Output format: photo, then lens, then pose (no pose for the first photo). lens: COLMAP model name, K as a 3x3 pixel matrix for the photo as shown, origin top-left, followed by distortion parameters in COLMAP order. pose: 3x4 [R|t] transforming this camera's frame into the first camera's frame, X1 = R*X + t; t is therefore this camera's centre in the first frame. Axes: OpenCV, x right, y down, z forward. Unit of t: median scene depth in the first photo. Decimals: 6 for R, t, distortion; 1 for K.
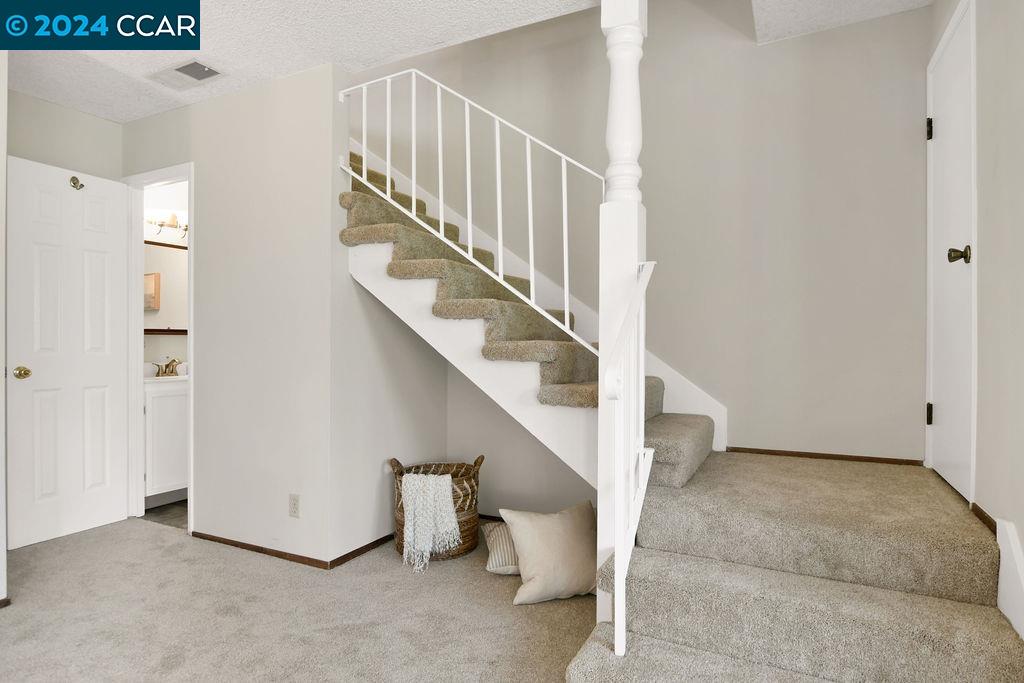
lens RADIAL K [[553.3, 0, 513.9], [0, 553.3, 348.5], [0, 0, 1]] dist [-0.023075, 0.003868]
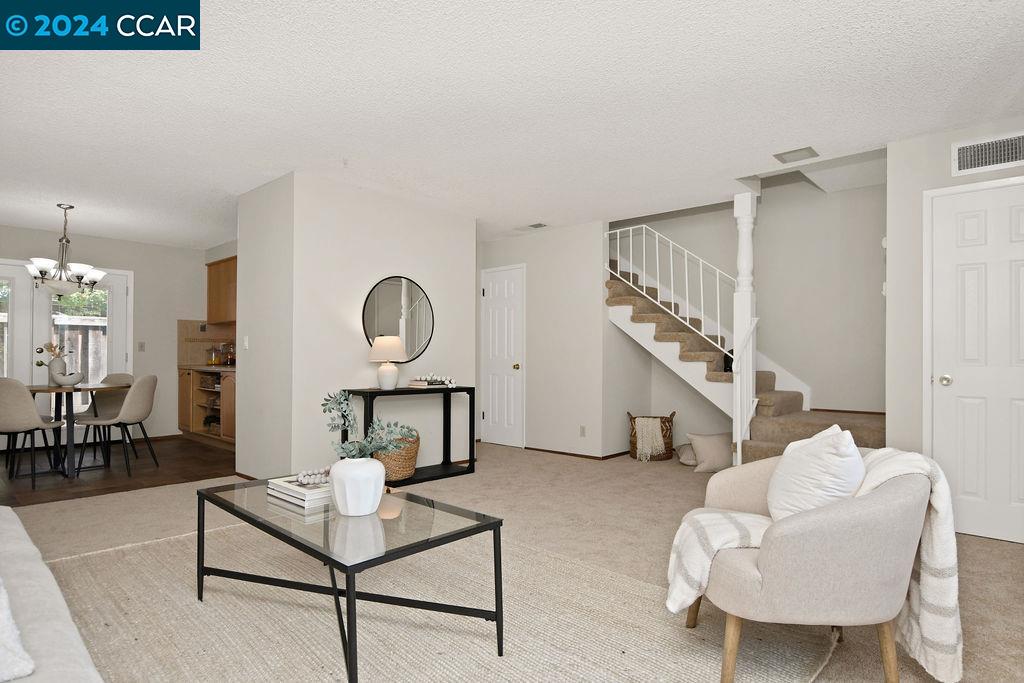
lens RADIAL K [[553.3, 0, 529.0], [0, 553.3, 351.2], [0, 0, 1]] dist [-0.023075, 0.003868]
pose [[0.968580, -0.002005, -0.248694, -0.078902], [-0.002487, 0.999839, -0.017748, 0.021256], [0.248690, 0.017809, 0.968419, -1.125769]]
